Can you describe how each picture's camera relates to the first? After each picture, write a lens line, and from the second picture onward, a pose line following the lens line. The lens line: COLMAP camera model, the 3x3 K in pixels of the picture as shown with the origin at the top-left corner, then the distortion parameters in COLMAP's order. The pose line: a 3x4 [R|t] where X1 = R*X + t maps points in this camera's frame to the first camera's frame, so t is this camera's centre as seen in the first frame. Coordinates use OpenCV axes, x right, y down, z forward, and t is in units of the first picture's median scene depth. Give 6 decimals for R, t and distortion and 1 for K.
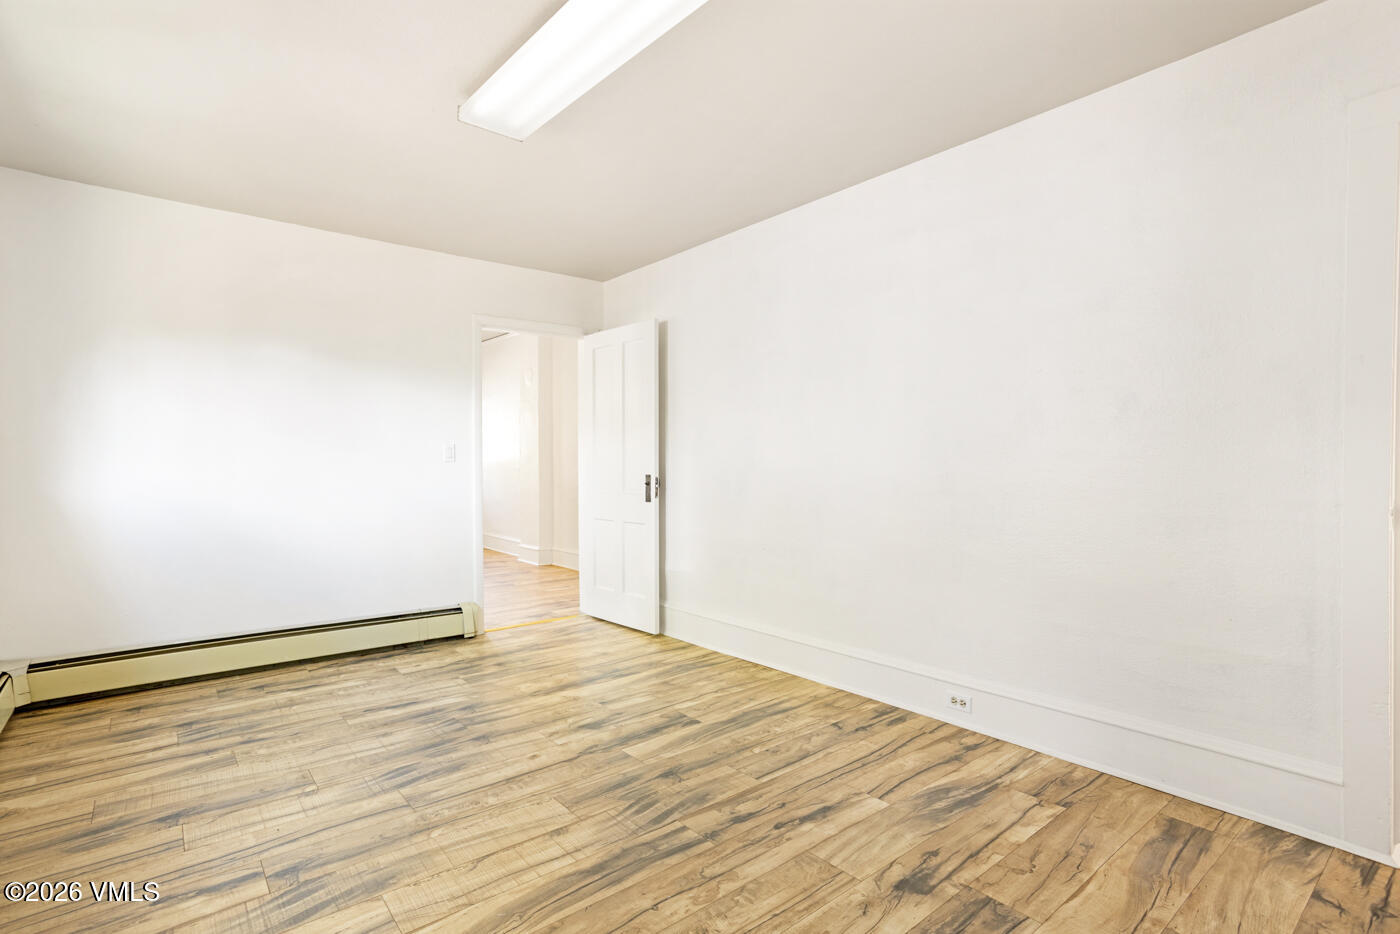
lens RADIAL K [[695.8, 0, 699.4], [0, 695.8, 465.6], [0, 0, 1]] dist [-0.044446, 0.019037]
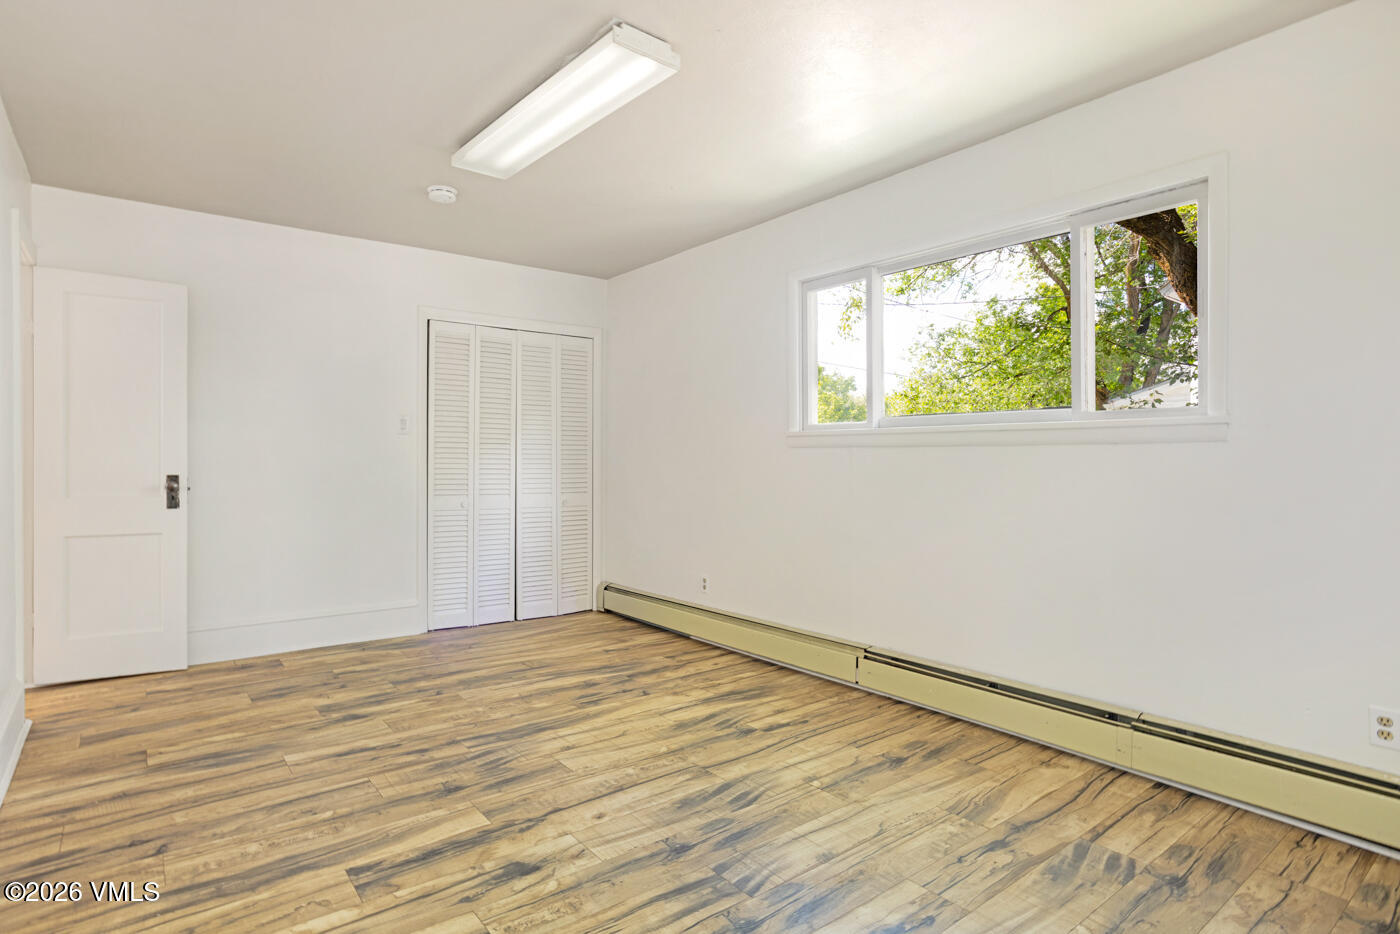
lens RADIAL K [[740.9, 0, 700.4], [0, 740.9, 464.1], [0, 0, 1]] dist [-0.003919, 0.001118]
pose [[-0.999892, 0.002292, 0.014515, -0.410670], [0.002372, 0.999982, 0.005516, -0.004142], [-0.014502, 0.005550, -0.999879, 2.064002]]
